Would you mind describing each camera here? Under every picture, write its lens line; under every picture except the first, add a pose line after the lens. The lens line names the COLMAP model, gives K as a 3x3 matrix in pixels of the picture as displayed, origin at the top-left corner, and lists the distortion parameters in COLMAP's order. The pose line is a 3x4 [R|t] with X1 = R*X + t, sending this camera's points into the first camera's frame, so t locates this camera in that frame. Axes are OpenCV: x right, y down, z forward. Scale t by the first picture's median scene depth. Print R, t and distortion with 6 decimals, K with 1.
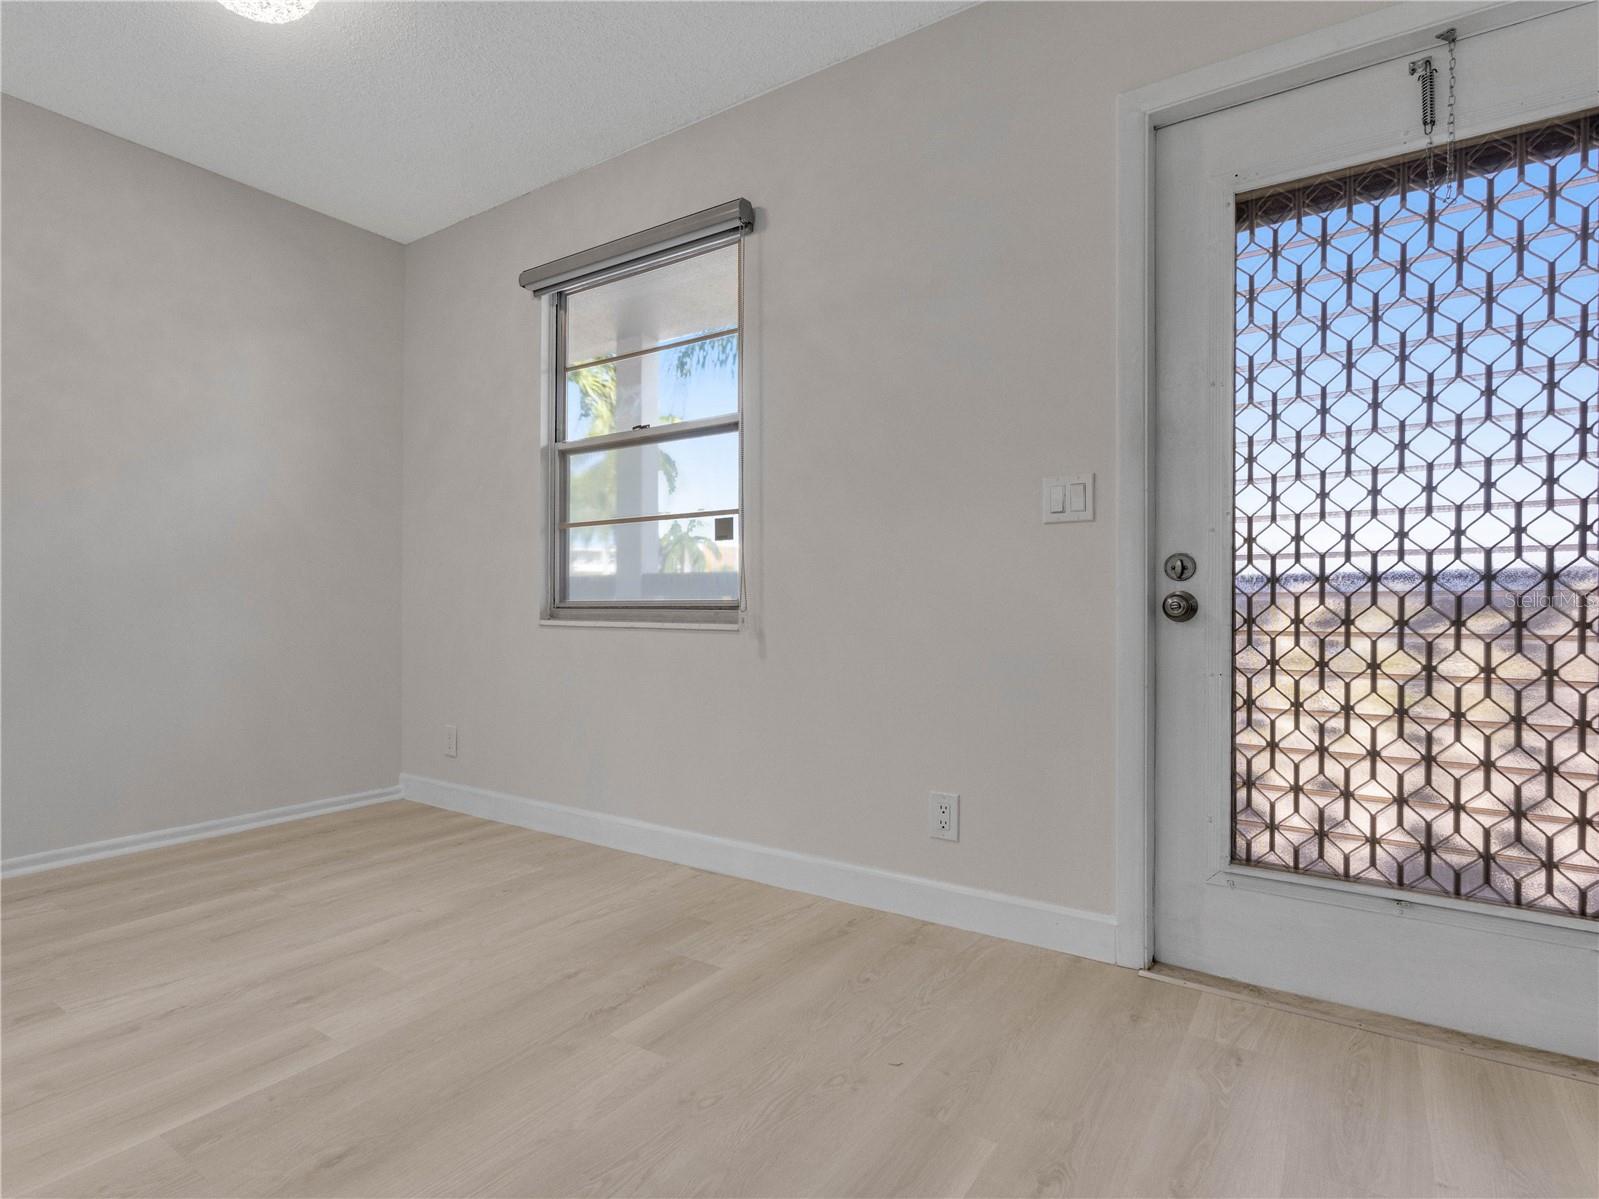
lens RADIAL K [[754.3, 0, 788.8], [0, 754.3, 606.0], [0, 0, 1]] dist [-0.002621, -0.000917]
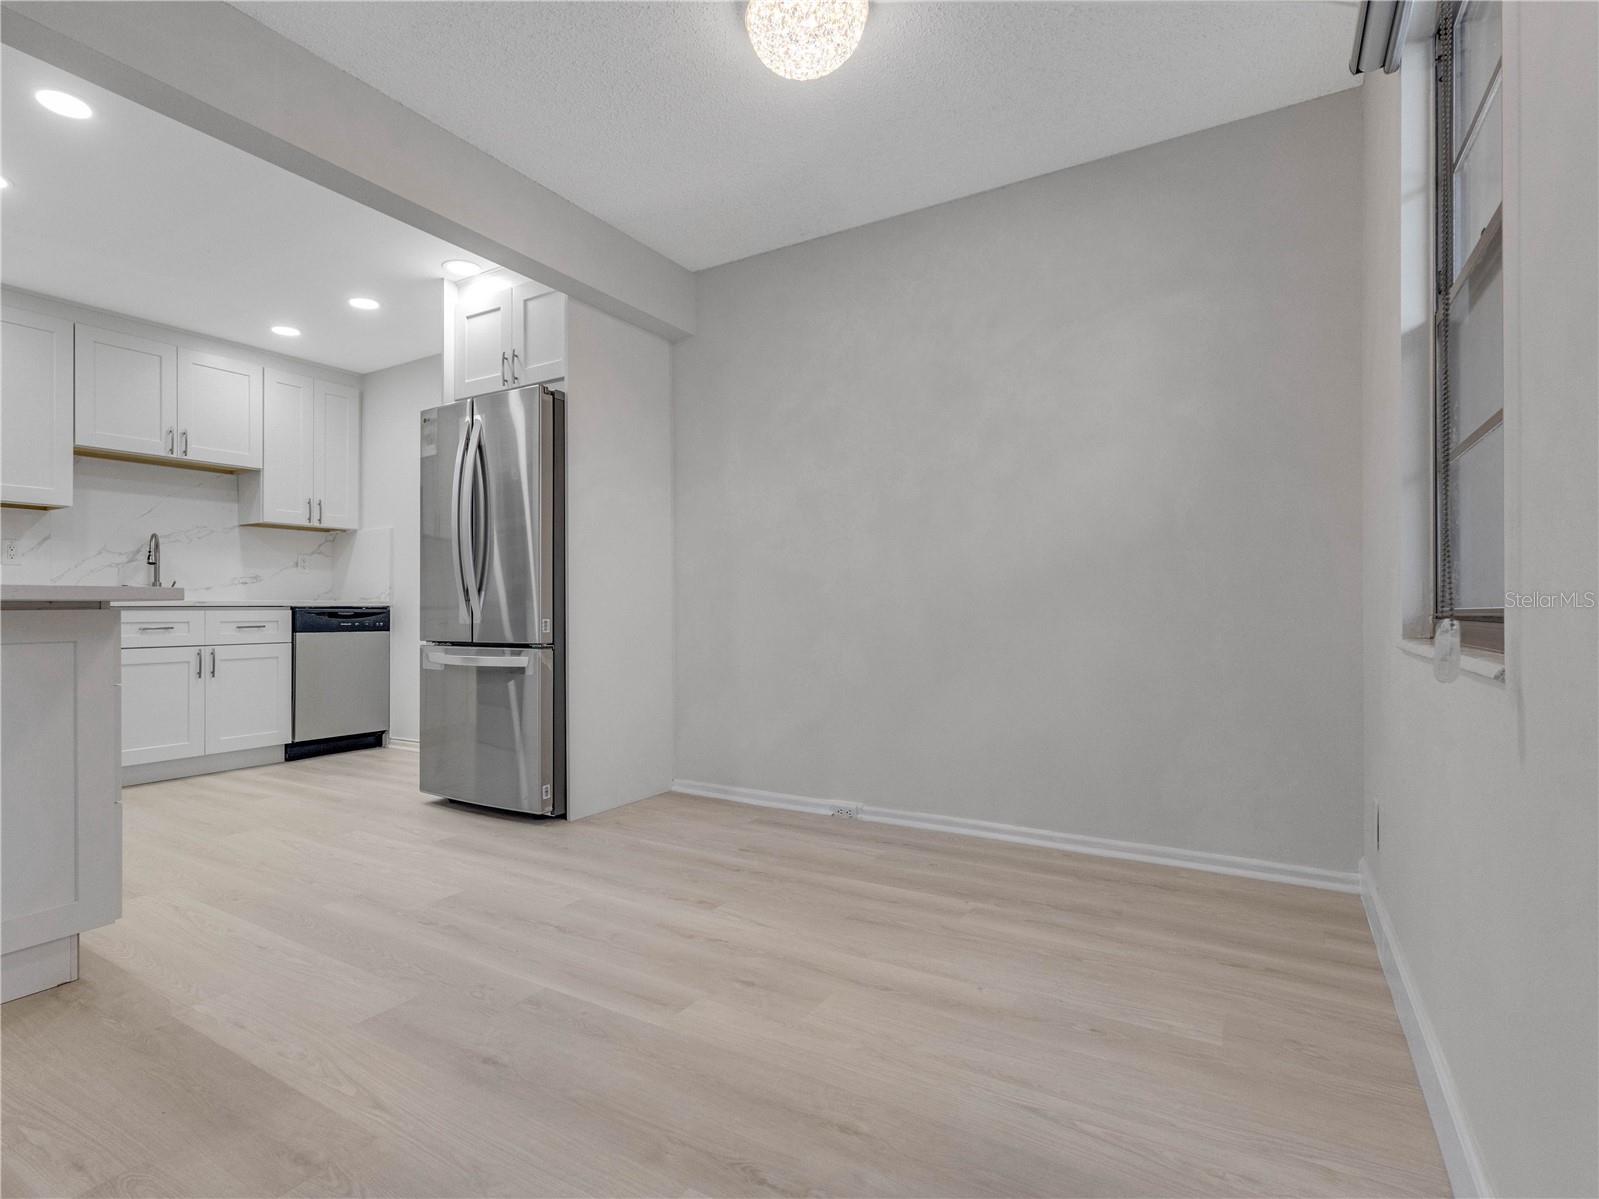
lens RADIAL K [[884.7, 0, 796.9], [0, 884.7, 608.2], [0, 0, 1]] dist [0.006086, 0.003297]
pose [[0.032661, -0.002566, -0.999463, 0.461456], [0.001599, 0.999996, -0.002515, -0.006963], [0.999465, -0.001516, 0.032665, 0.758307]]
